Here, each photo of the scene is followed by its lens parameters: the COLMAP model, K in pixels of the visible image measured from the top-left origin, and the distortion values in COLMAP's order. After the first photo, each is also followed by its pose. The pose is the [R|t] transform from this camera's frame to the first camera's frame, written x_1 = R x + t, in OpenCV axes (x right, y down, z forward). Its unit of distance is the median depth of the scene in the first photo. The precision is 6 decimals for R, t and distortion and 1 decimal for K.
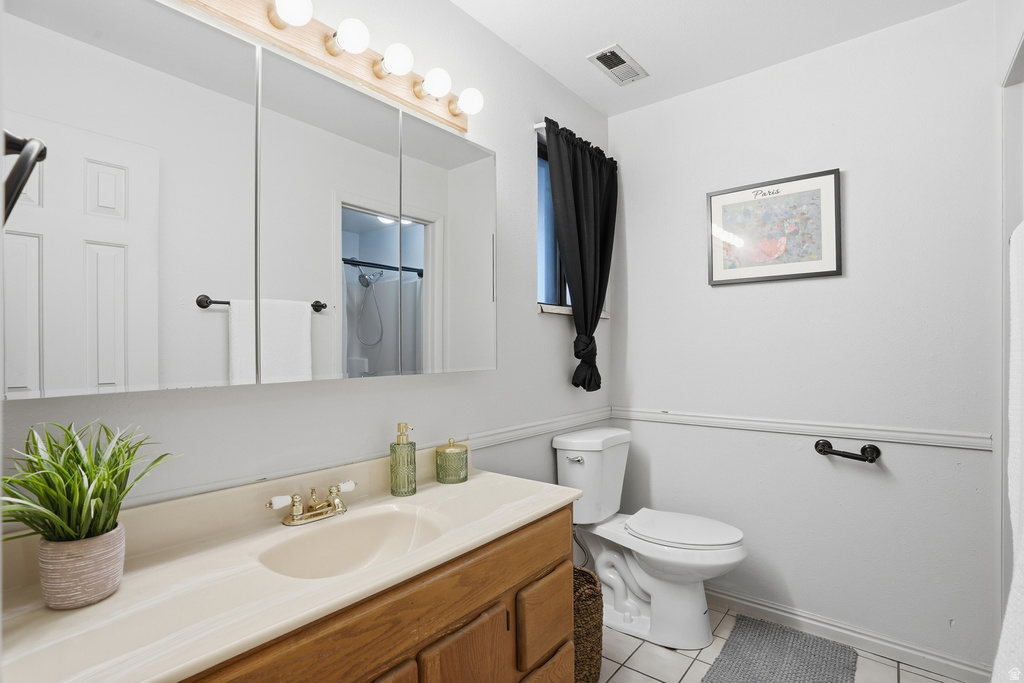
lens RADIAL K [[482.4, 0, 508.3], [0, 482.4, 345.2], [0, 0, 1]] dist [-0.062678, 0.022887]
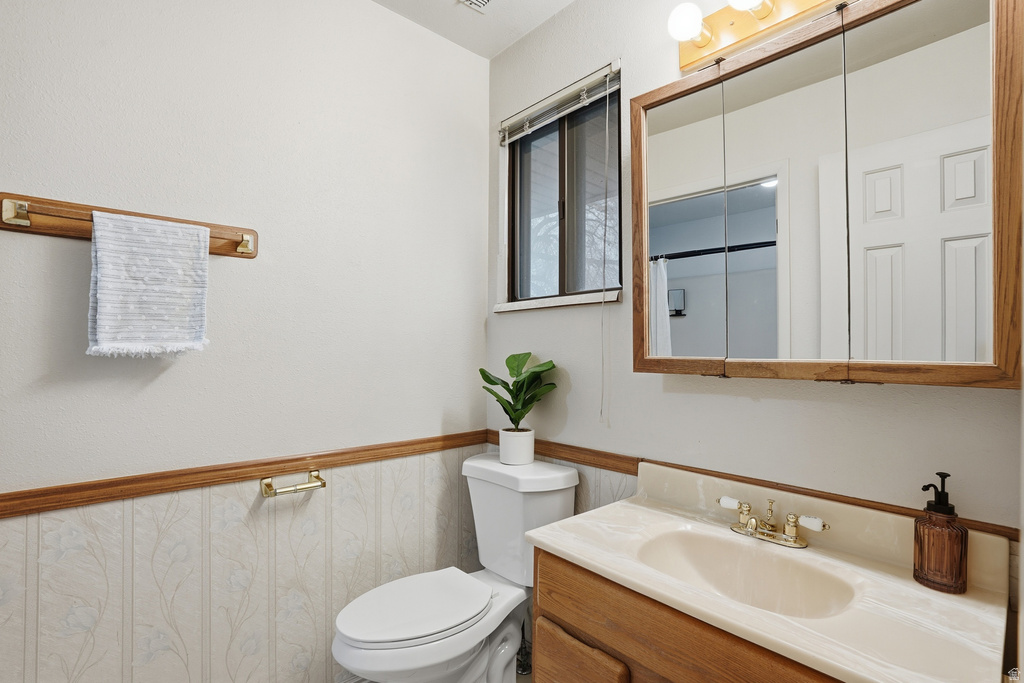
lens RADIAL K [[482.4, 0, 508.3], [0, 482.4, 345.2], [0, 0, 1]] dist [-0.062678, 0.022887]
pose [[-0.159286, -0.004509, -0.987222, 0.529045], [-0.000291, 0.999990, -0.004520, 0.005754], [0.987232, -0.000432, -0.159286, 0.652741]]
